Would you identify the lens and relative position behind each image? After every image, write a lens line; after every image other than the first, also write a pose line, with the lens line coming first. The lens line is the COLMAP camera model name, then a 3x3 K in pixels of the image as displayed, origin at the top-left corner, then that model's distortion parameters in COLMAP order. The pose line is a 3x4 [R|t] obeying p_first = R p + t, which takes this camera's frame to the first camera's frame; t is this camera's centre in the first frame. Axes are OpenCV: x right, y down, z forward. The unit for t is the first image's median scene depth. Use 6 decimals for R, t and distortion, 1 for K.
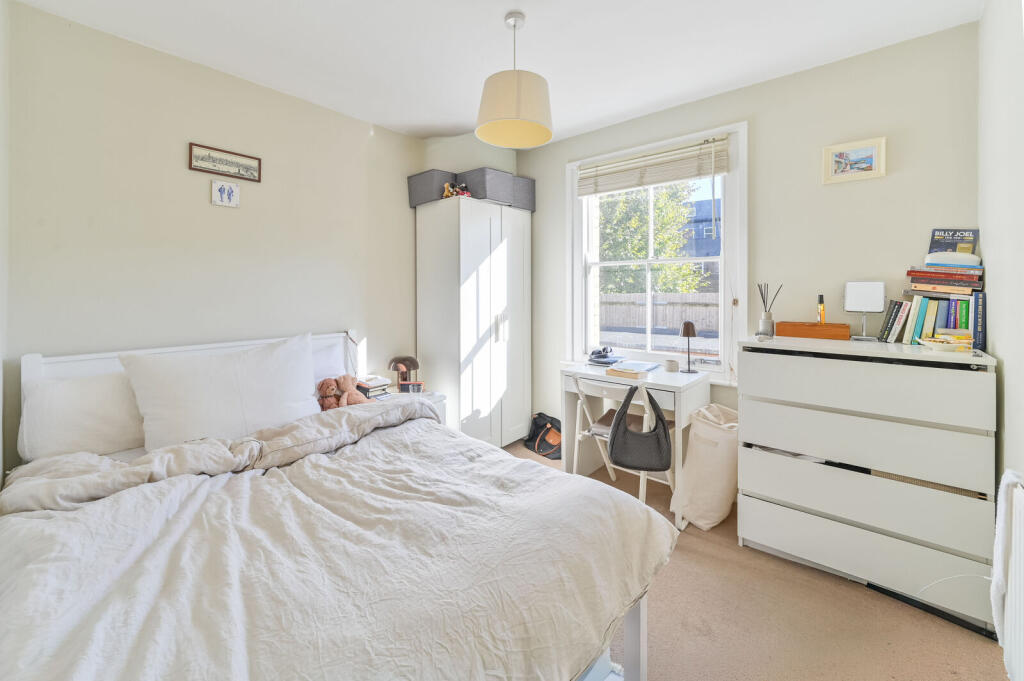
lens RADIAL K [[418.0, 0, 519.6], [0, 418.0, 306.2], [0, 0, 1]] dist [0.000567, 0.000149]
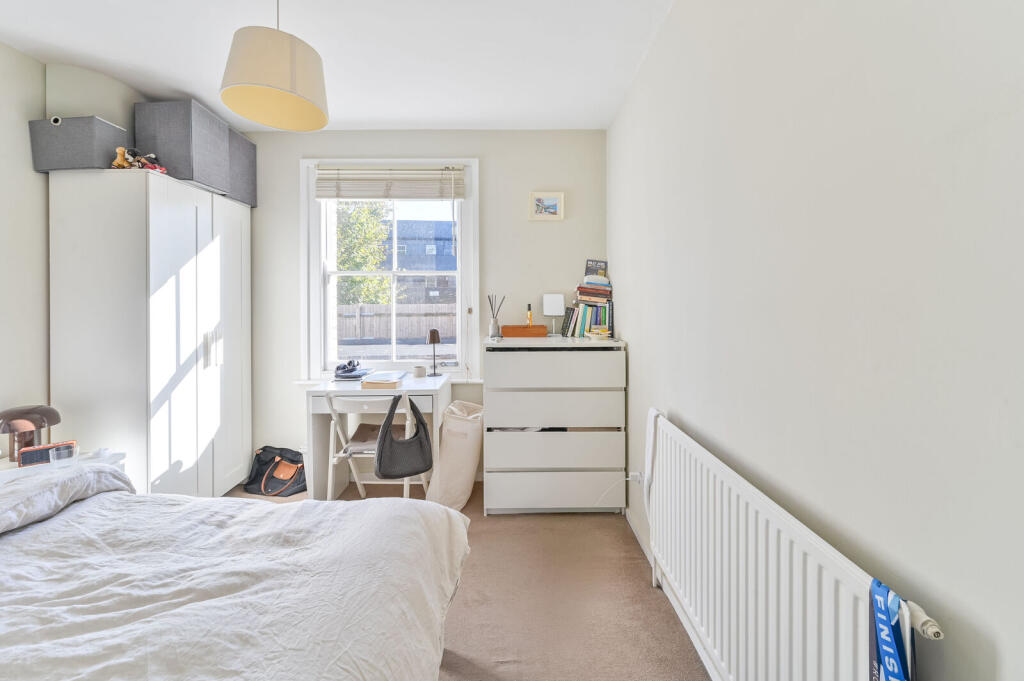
lens RADIAL K [[399.3, 0, 511.8], [0, 399.3, 314.5], [0, 0, 1]] dist [-0.000025, 0.000361]
pose [[0.754693, -0.023419, 0.655660, -0.140211], [0.029551, 0.999562, 0.001687, 0.002299], [-0.655413, 0.018102, 0.755054, 0.084892]]
